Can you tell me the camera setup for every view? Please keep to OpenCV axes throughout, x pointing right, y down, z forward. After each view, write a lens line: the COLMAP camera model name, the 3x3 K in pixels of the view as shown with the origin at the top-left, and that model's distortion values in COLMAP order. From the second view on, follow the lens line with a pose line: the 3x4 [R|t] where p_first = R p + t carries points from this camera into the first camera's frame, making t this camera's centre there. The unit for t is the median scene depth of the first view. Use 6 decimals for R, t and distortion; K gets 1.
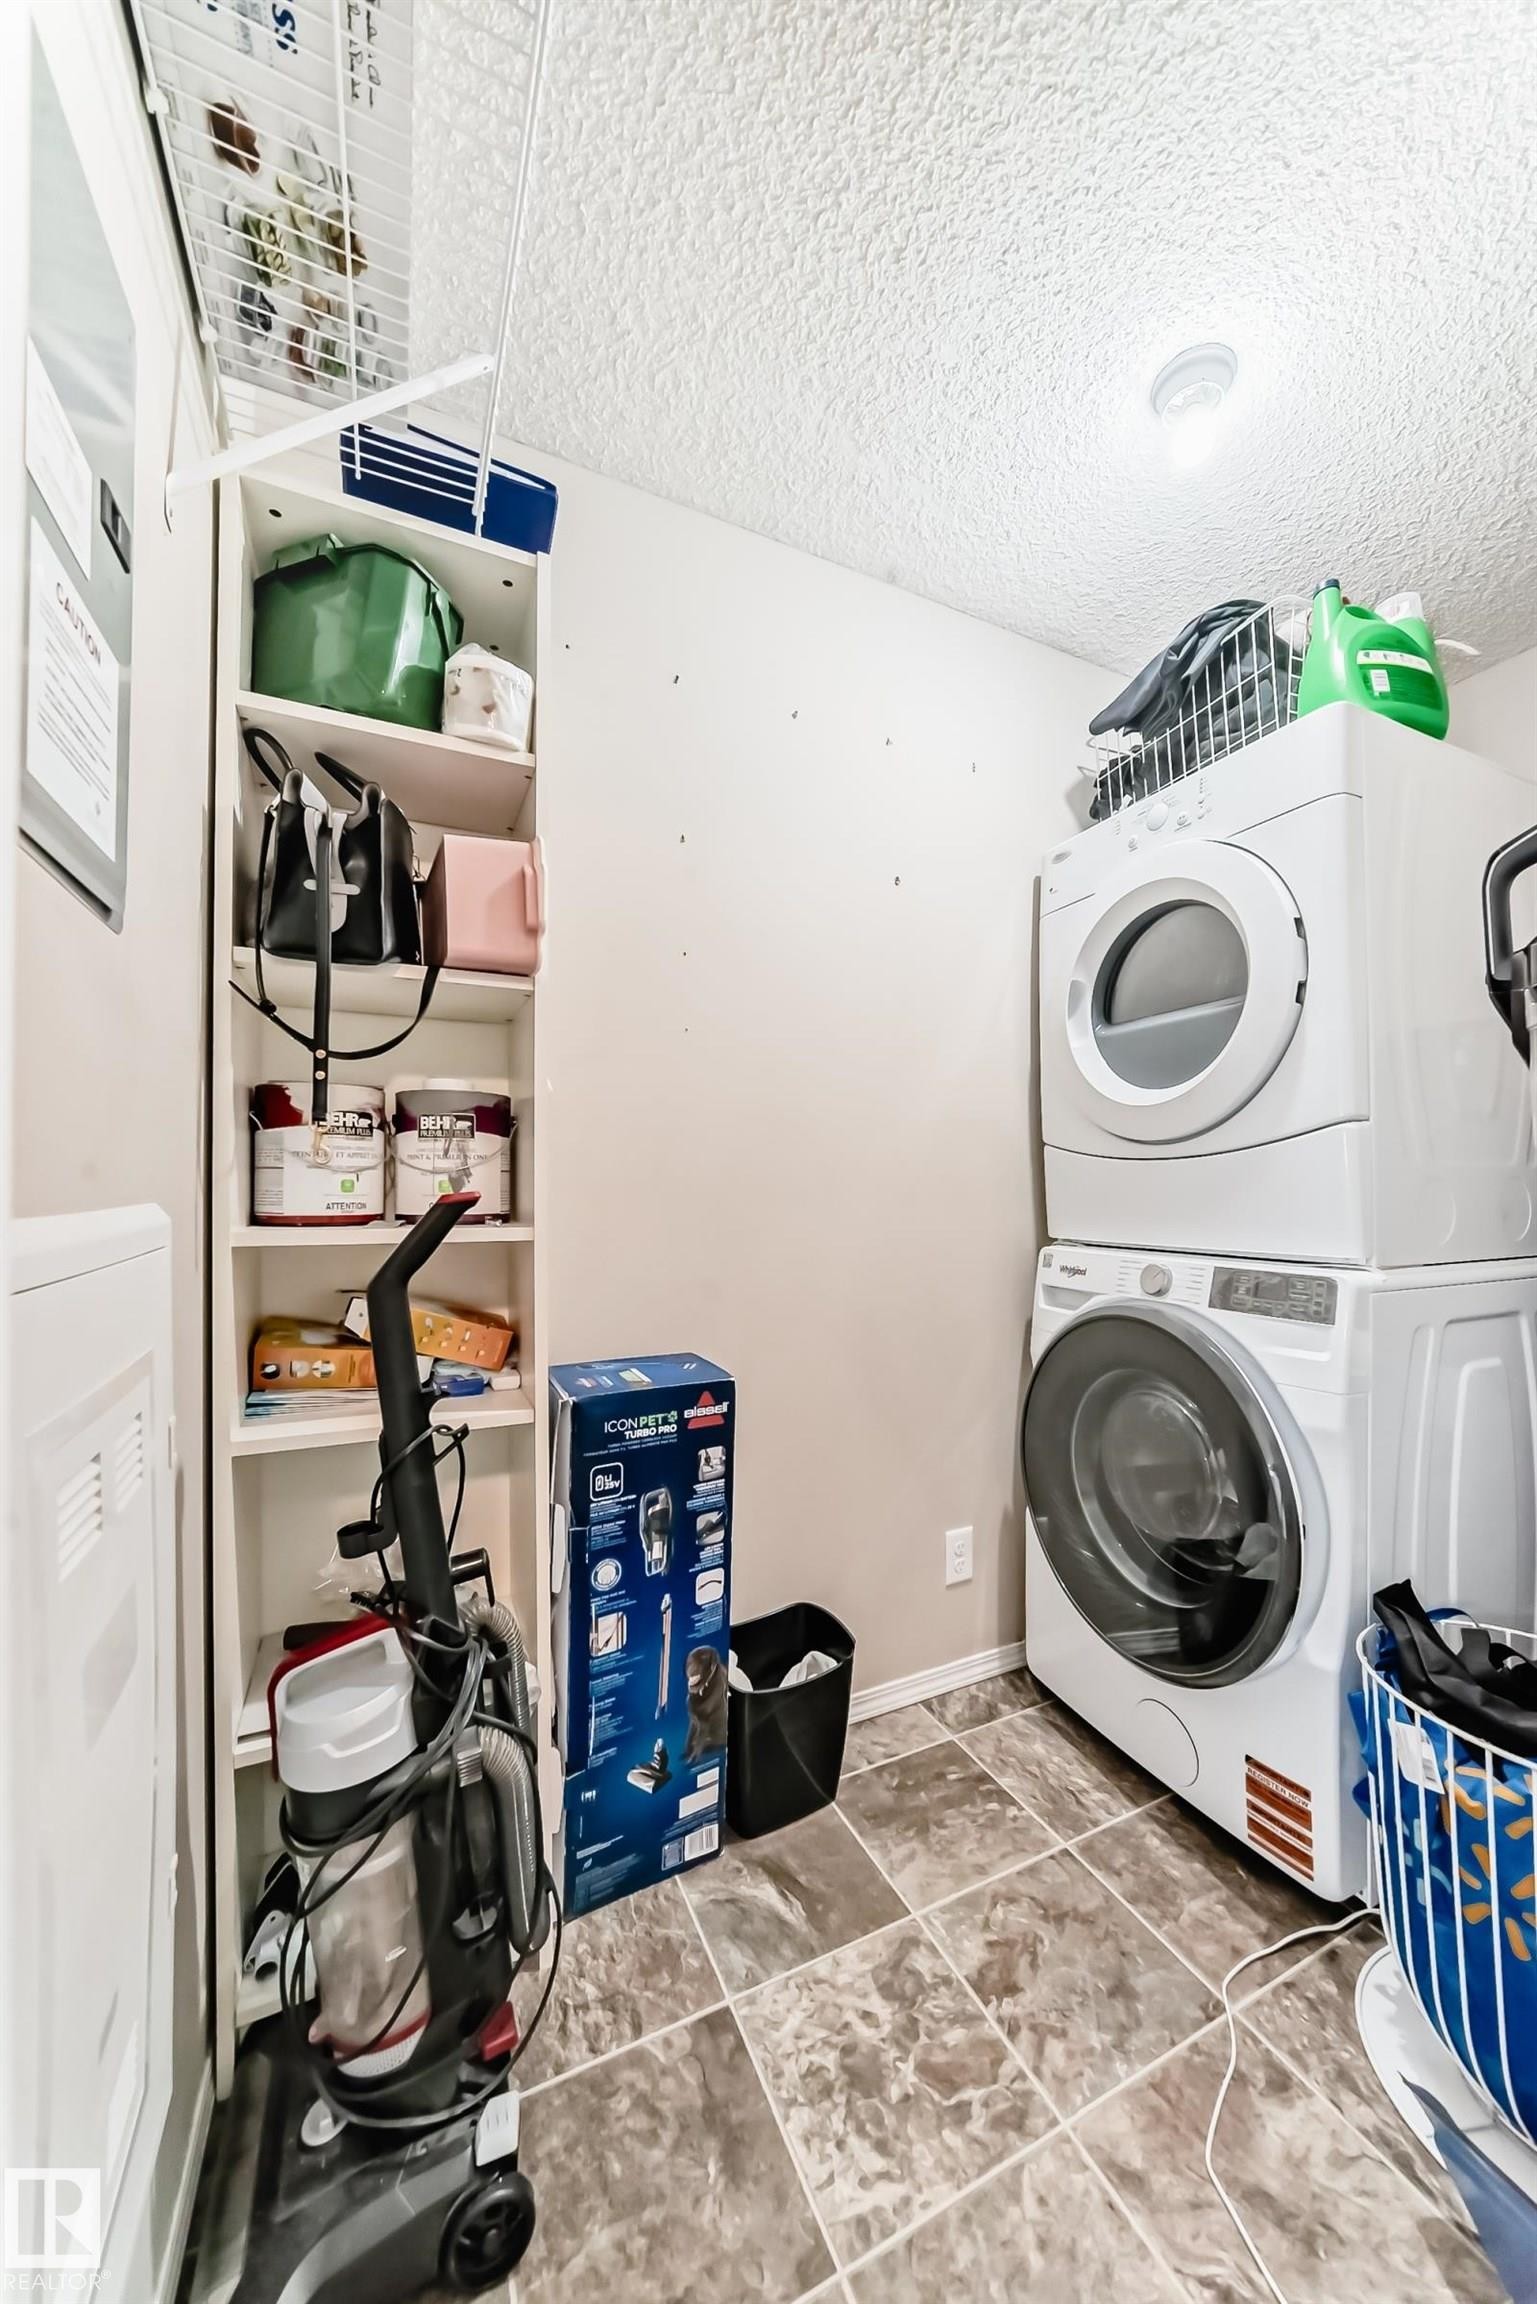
lens RADIAL K [[801.3, 0, 783.1], [0, 801.3, 1158.7], [0, 0, 1]] dist [-0.020964, 0.004476]
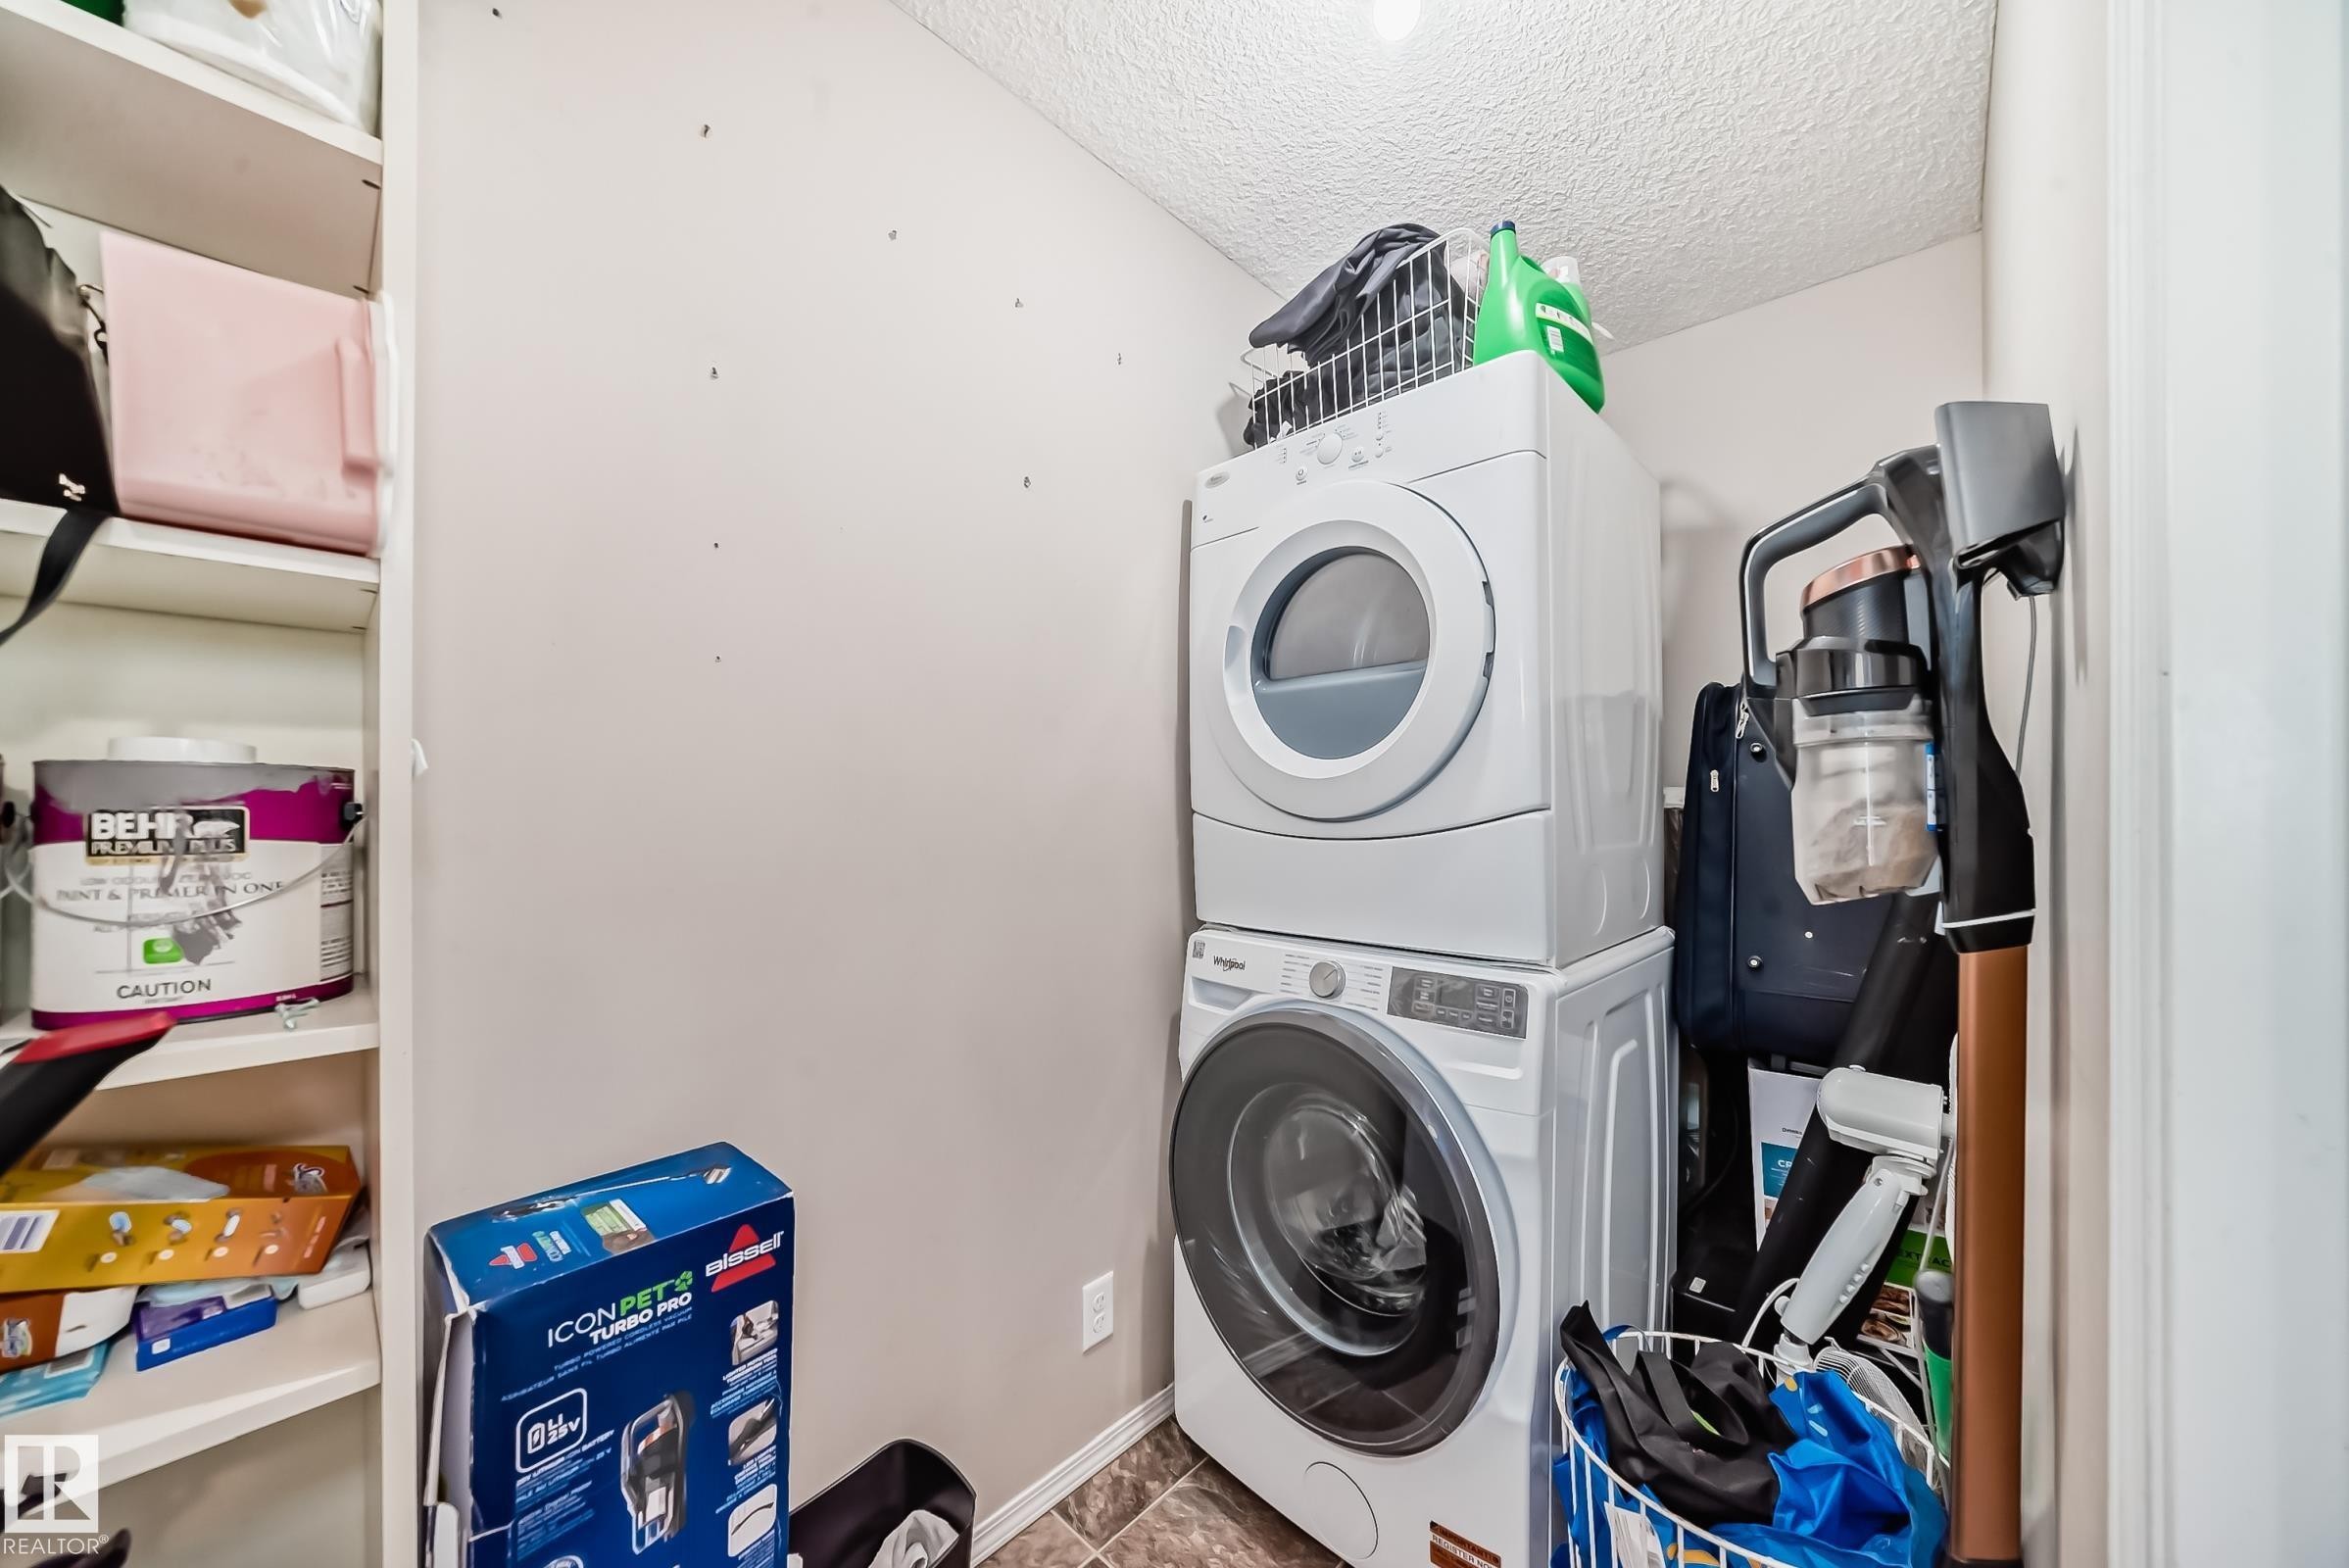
lens RADIAL K [[816.9, 0, 1194.3], [0, 816.9, 795.6], [0, 0, 1]] dist [-0.020964, 0.004476]
pose [[0.929147, 0.003998, 0.369689, -0.000485], [-0.010184, 0.999839, 0.014782, -0.071013], [-0.369571, -0.017499, 0.929038, 0.256385]]
